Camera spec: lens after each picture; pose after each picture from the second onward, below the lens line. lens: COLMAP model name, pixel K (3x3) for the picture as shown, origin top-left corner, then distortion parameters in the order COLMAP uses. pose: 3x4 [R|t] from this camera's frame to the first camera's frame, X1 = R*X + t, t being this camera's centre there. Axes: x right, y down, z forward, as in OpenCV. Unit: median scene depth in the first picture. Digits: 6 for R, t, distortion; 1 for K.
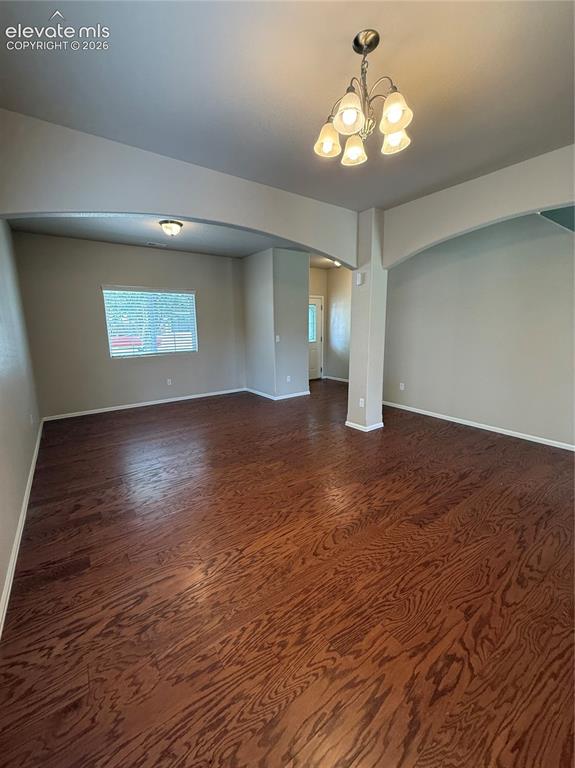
lens RADIAL K [[307.3, 0, 288.4], [0, 307.3, 380.4], [0, 0, 1]] dist [-0.000314, 0.000076]
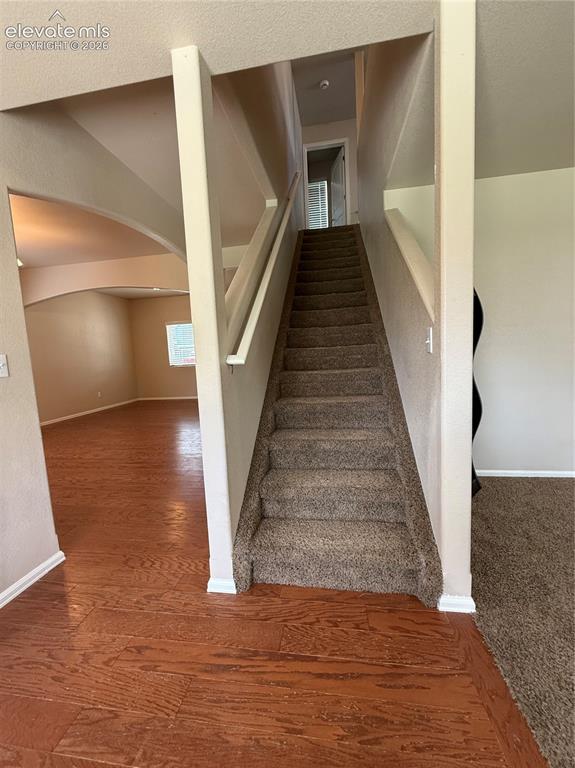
lens RADIAL K [[307.3, 0, 288.4], [0, 307.3, 380.4], [0, 0, 1]] dist [-0.000314, 0.000076]
pose [[0.707678, 0.044687, -0.705121, 1.514241], [-0.088559, 0.995737, -0.025775, -0.021105], [0.700963, 0.080685, 0.708619, 0.452123]]
